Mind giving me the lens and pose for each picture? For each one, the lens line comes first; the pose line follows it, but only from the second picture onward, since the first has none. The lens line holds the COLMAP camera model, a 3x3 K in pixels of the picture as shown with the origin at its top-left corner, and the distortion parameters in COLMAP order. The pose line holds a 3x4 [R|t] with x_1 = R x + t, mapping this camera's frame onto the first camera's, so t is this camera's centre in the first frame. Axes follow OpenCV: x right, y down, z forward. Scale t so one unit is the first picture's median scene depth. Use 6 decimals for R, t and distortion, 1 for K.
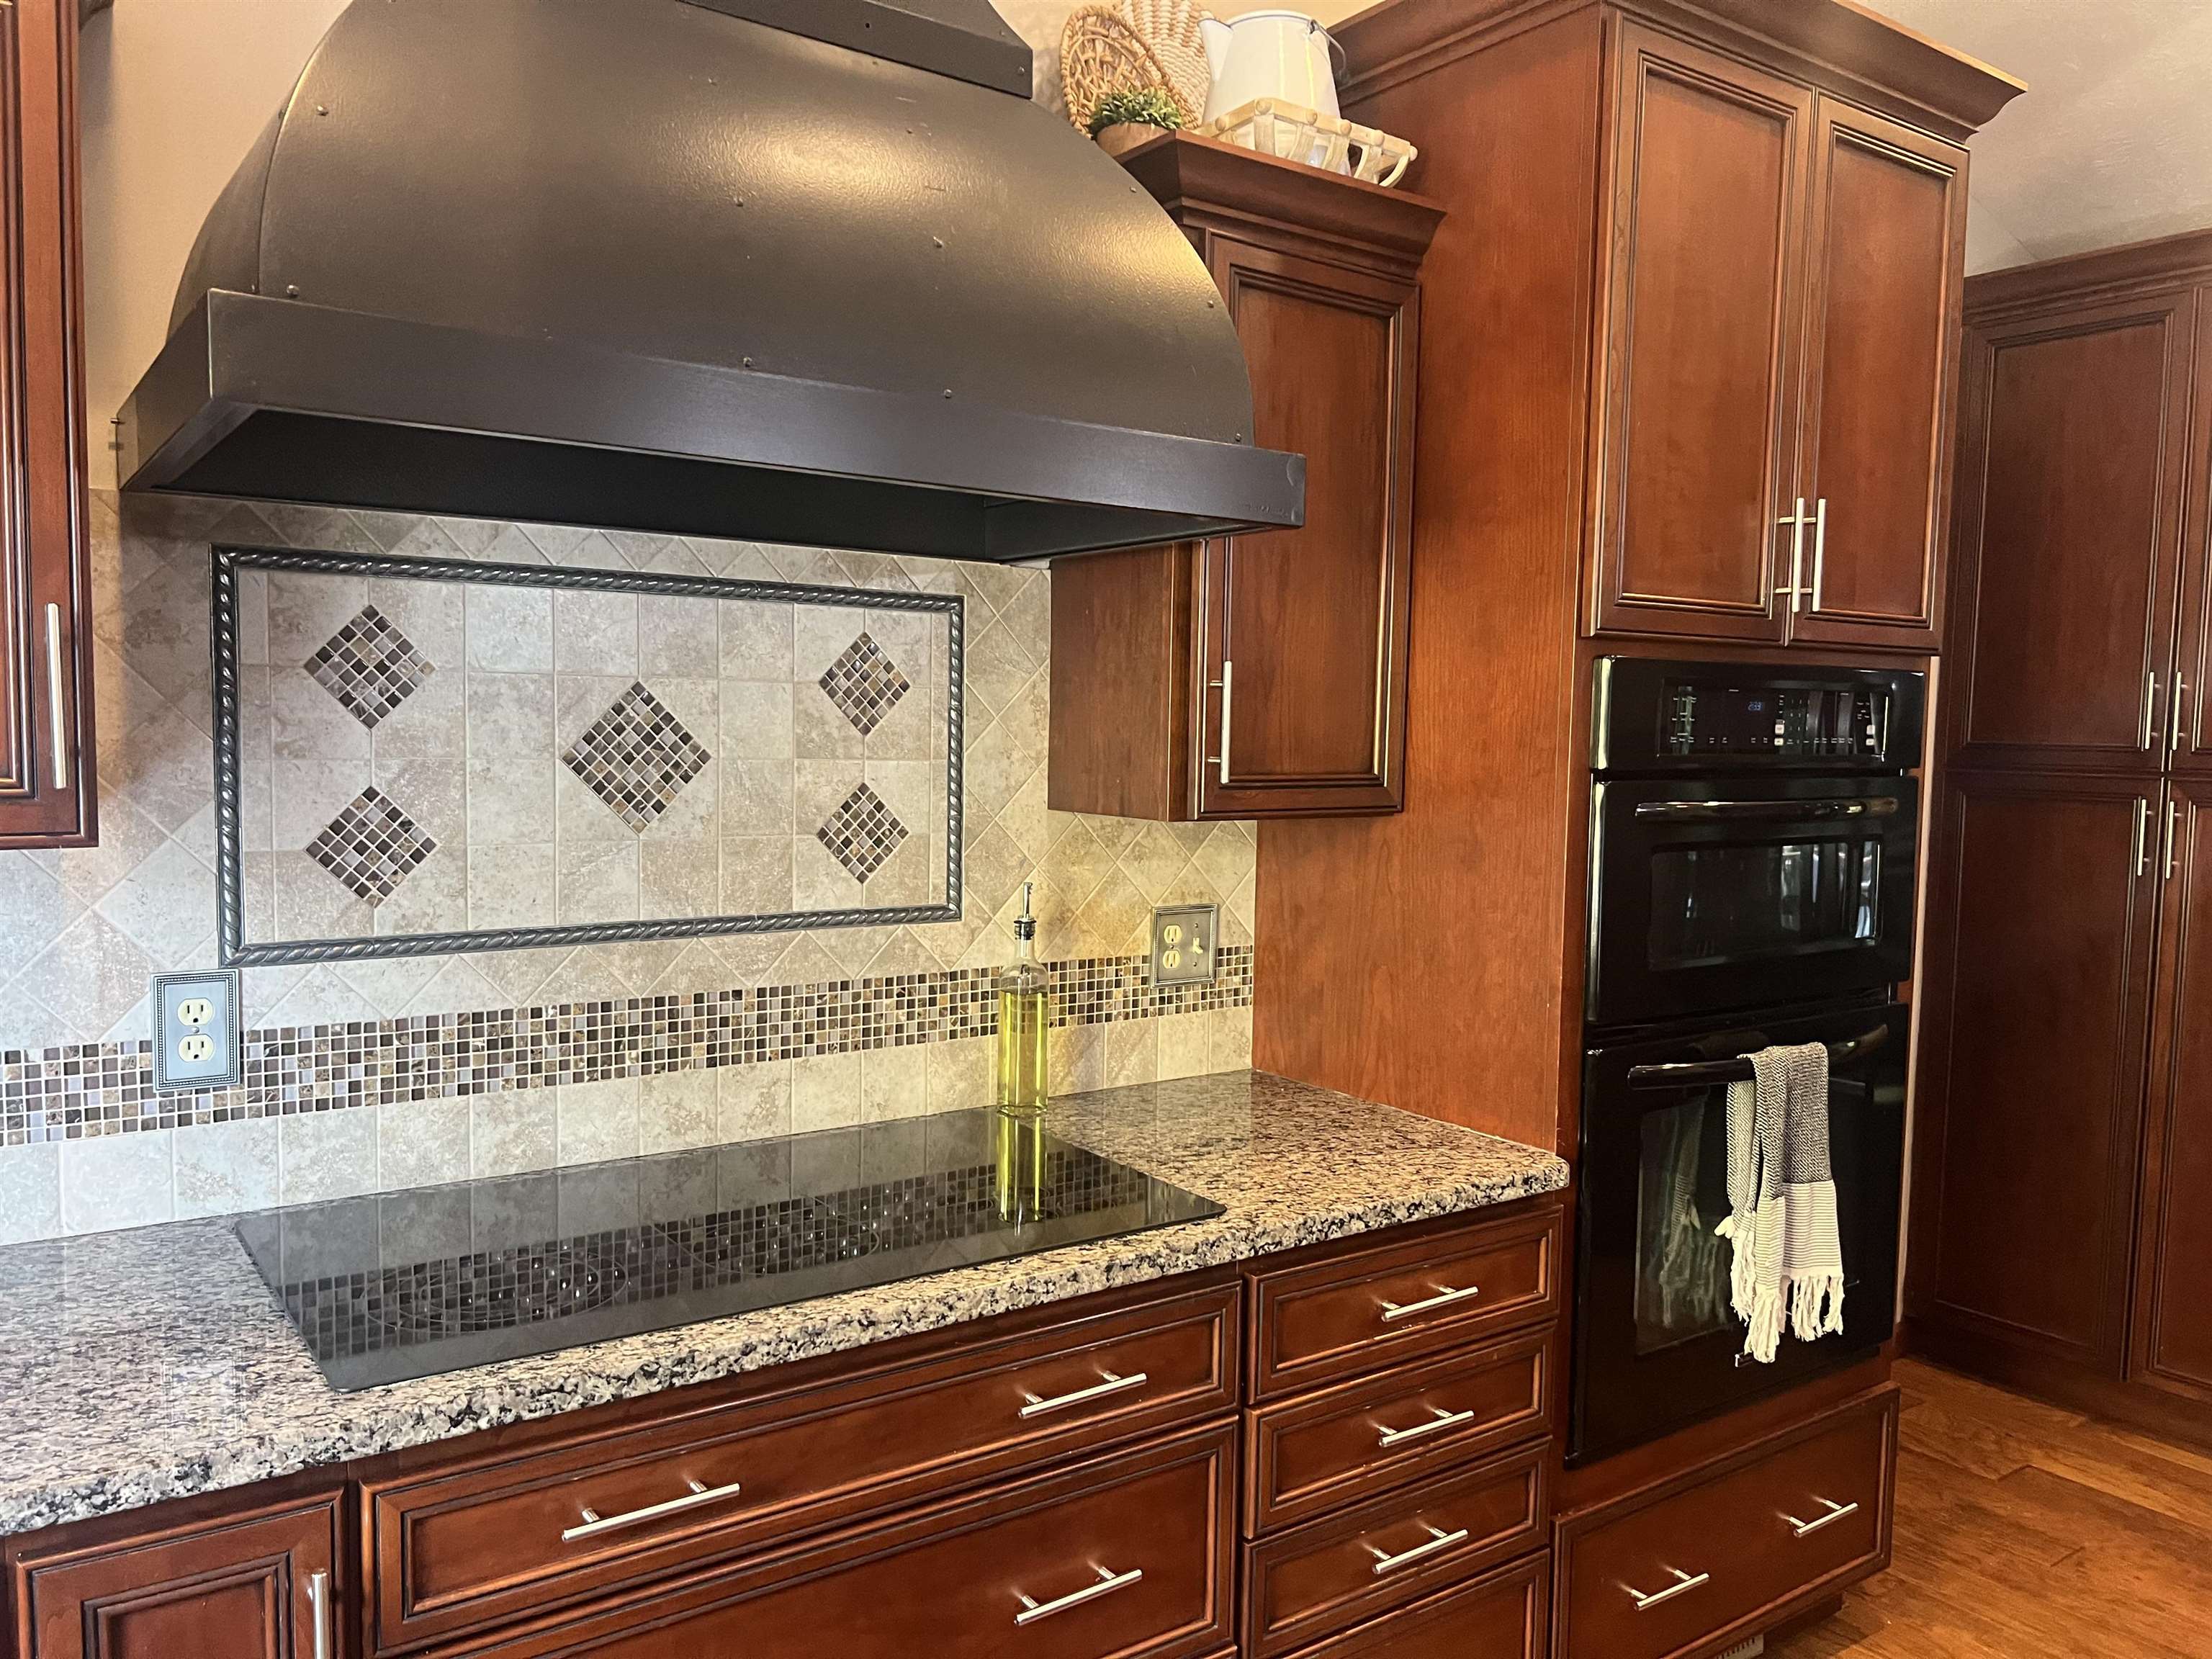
lens RADIAL K [[1671.0, 0, 1136.0], [0, 1671.0, 840.9], [0, 0, 1]] dist [0.062022, -0.077465]
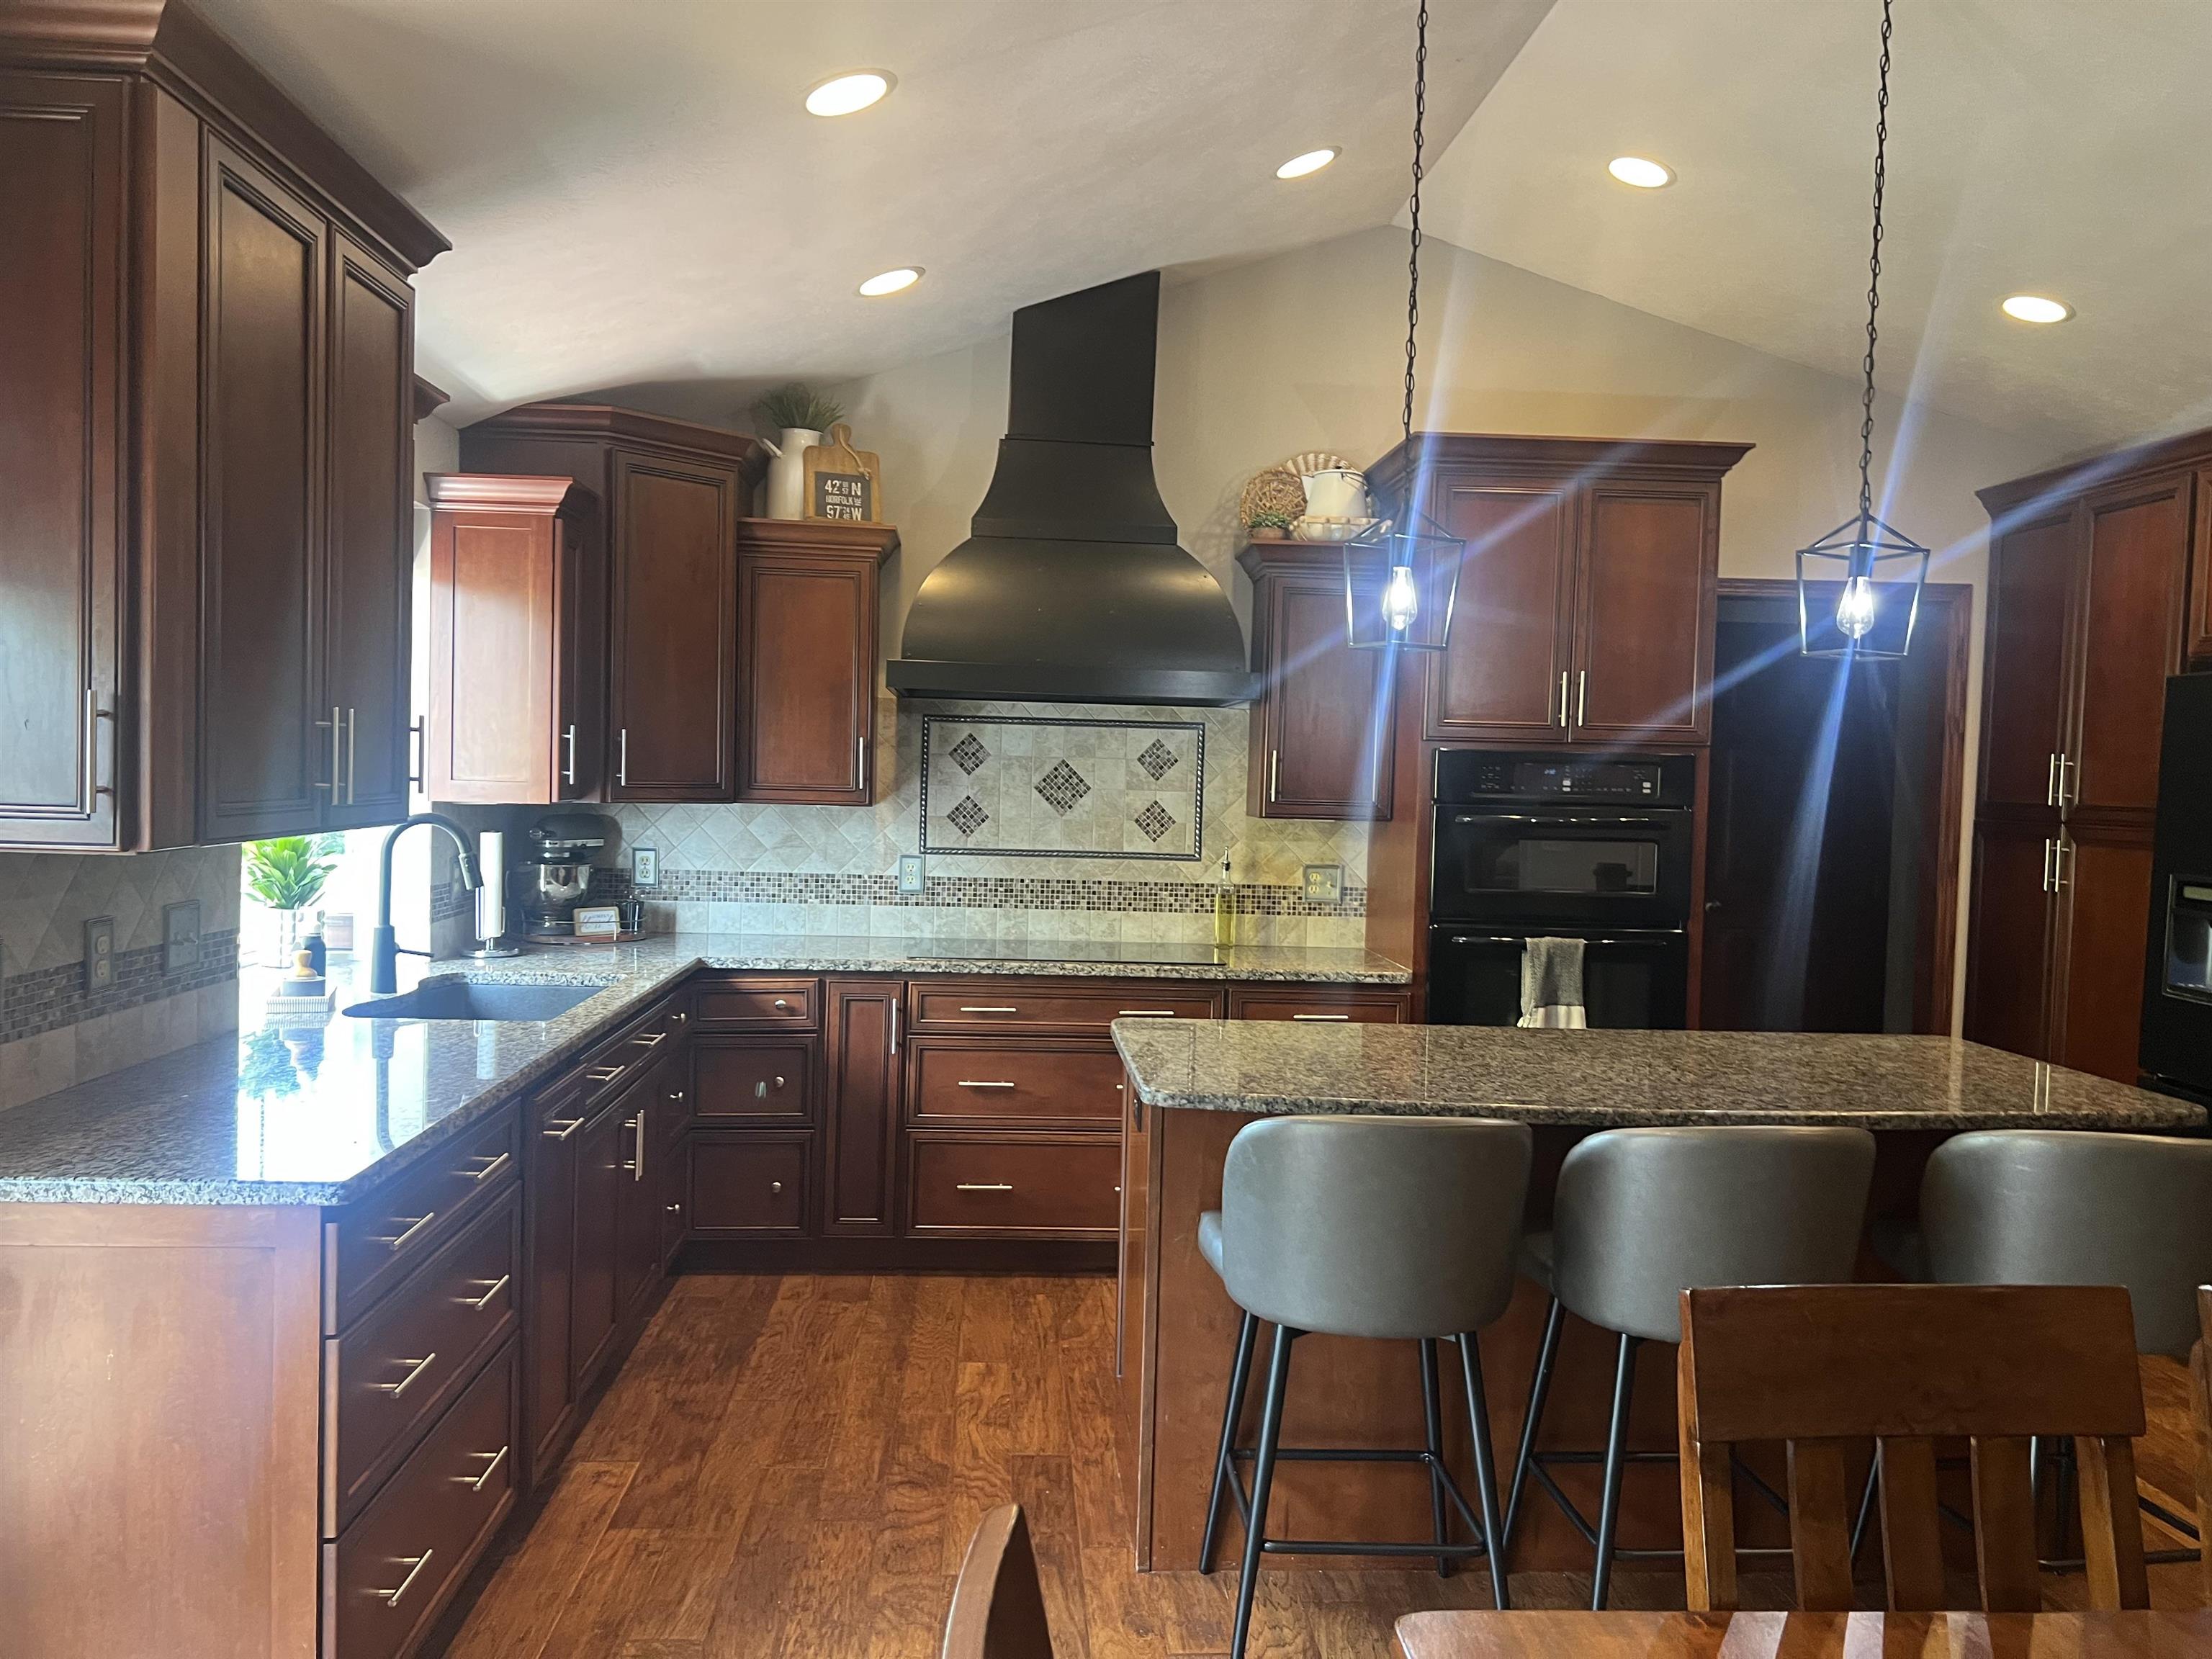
lens RADIAL K [[1688.0, 0, 1106.0], [0, 1688.0, 829.5], [0, 0, 1]] dist [0.121321, -0.221334]
pose [[0.845684, 0.024352, -0.533128, 1.122105], [-0.052036, 0.997961, -0.036959, 0.105258], [0.531141, 0.058998, 0.845227, -1.143279]]
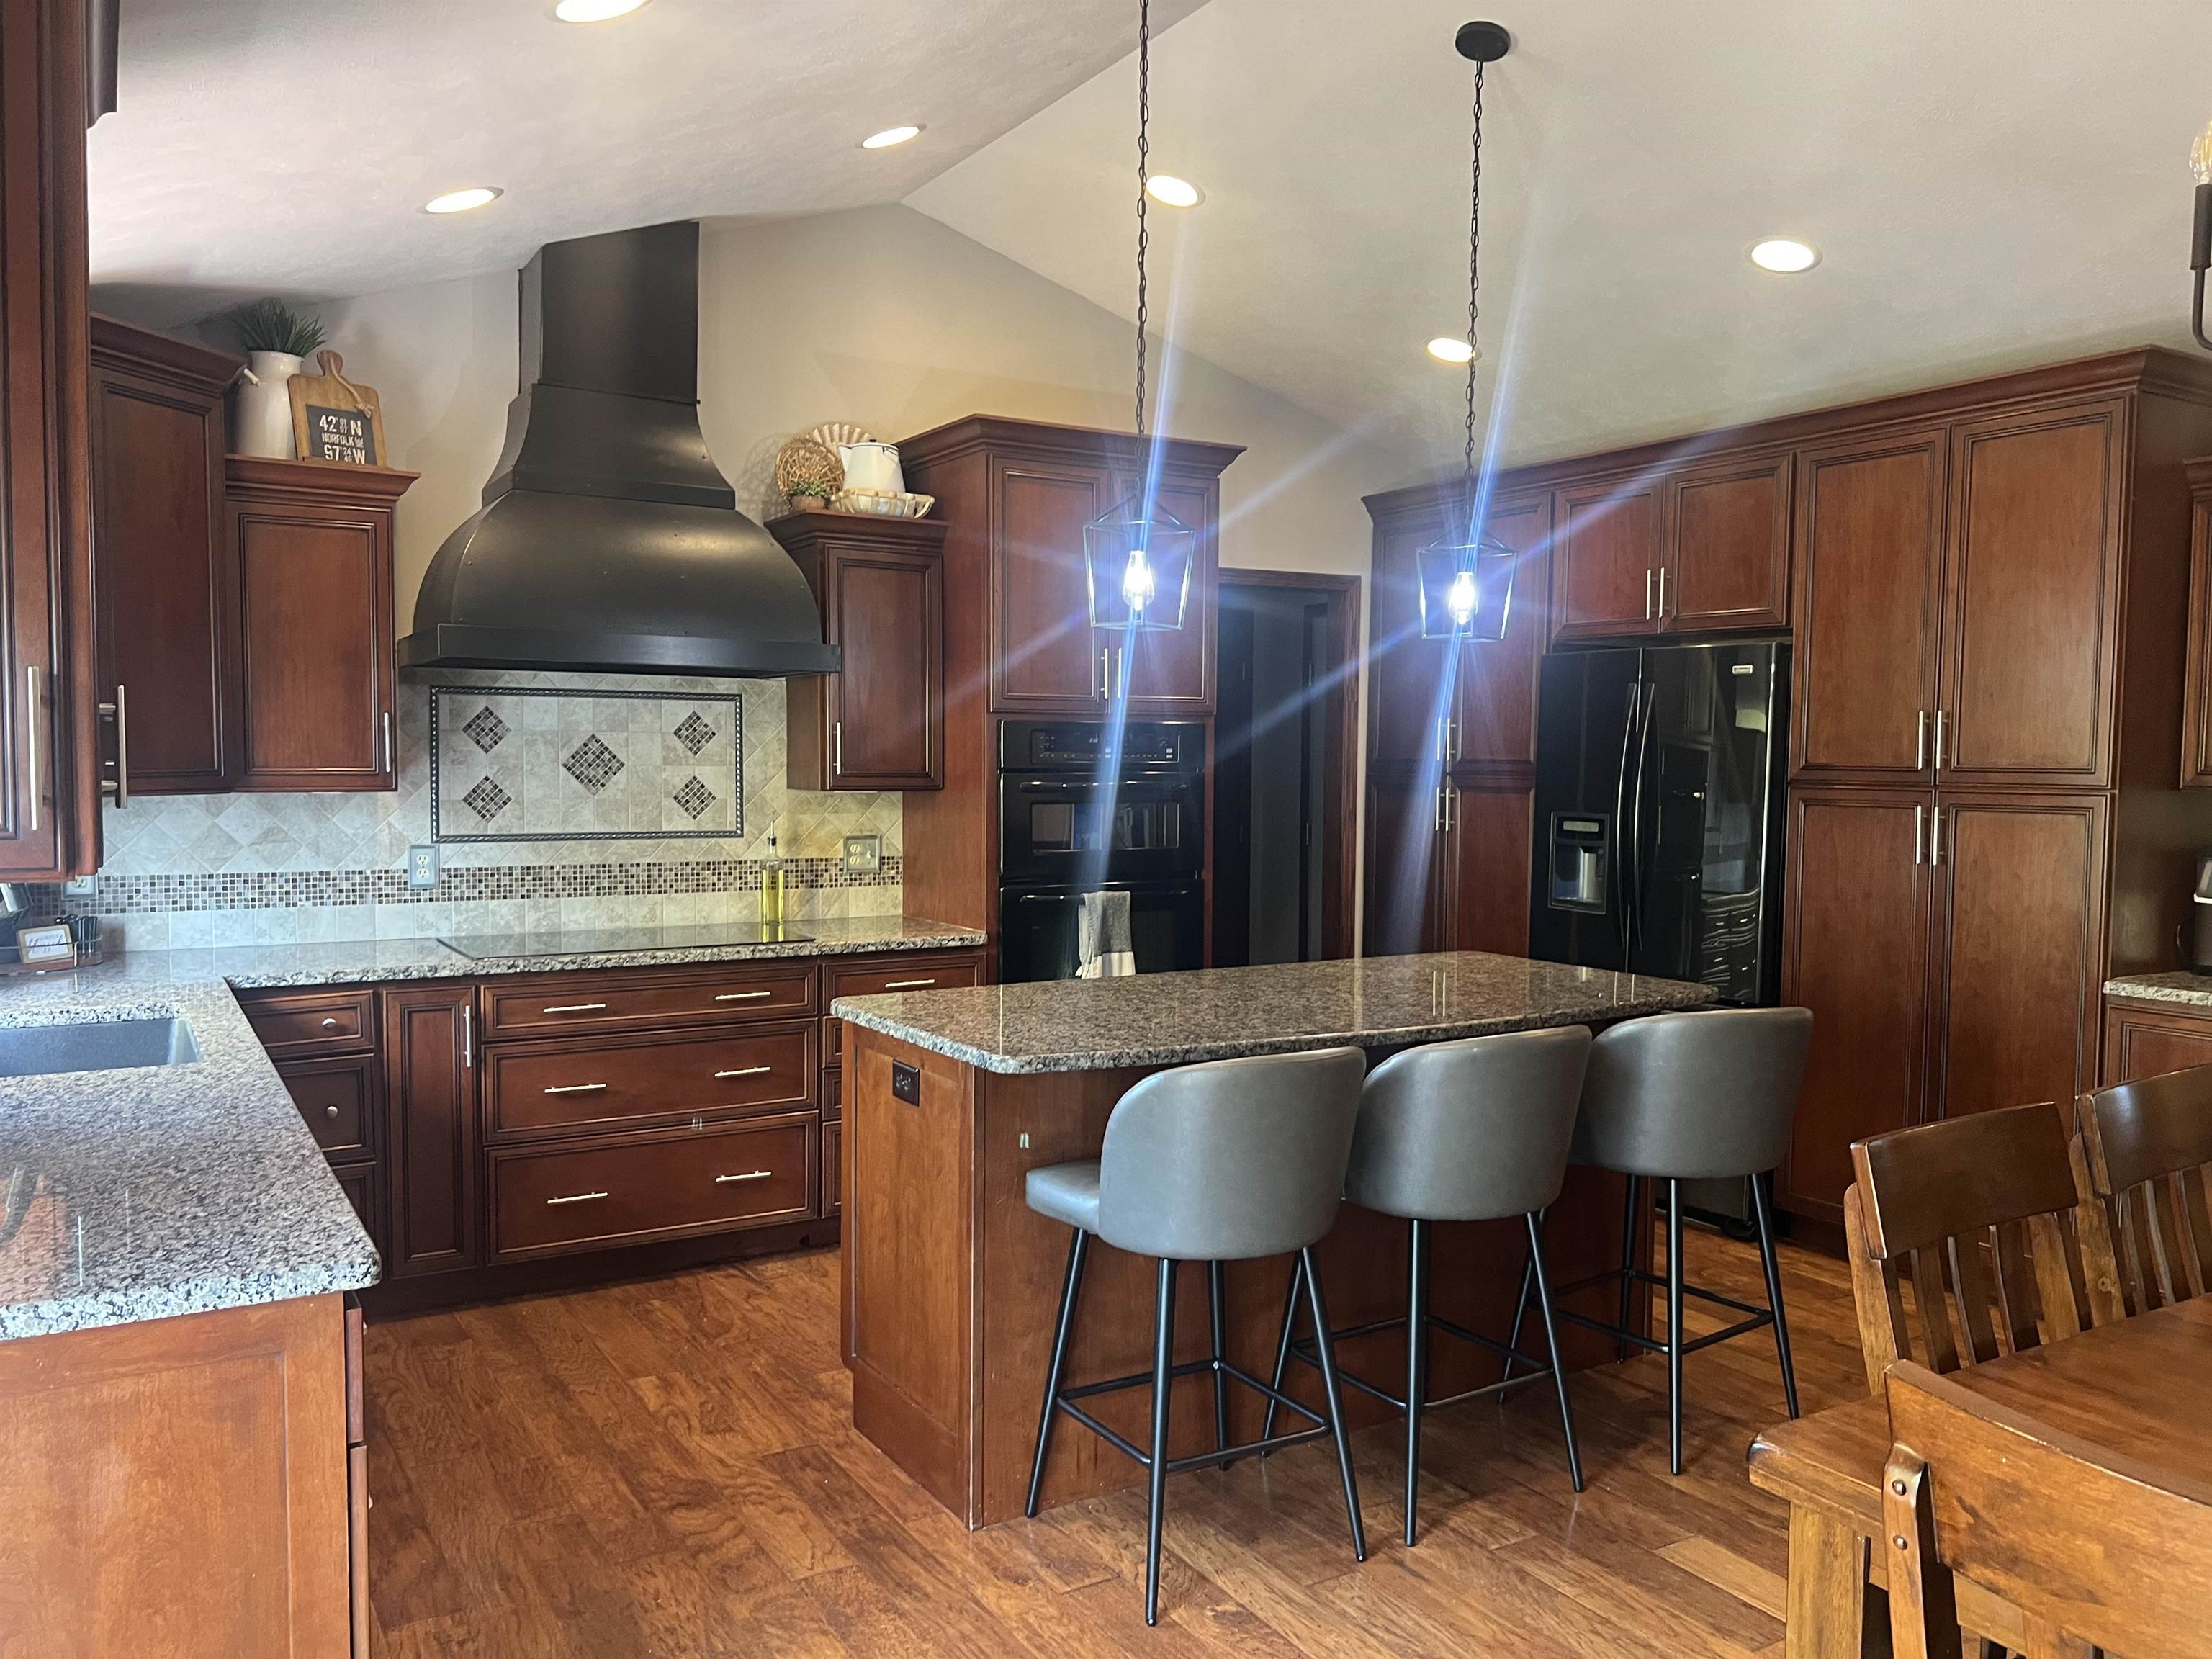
lens RADIAL K [[1680.0, 0, 1145.7], [0, 1680.0, 845.6], [0, 0, 1]] dist [0.047426, -0.088996]
pose [[0.997762, -0.006443, -0.066555, 0.637103], [0.005183, 0.999804, -0.019087, 0.113539], [0.066665, 0.018699, 0.997600, -1.328802]]
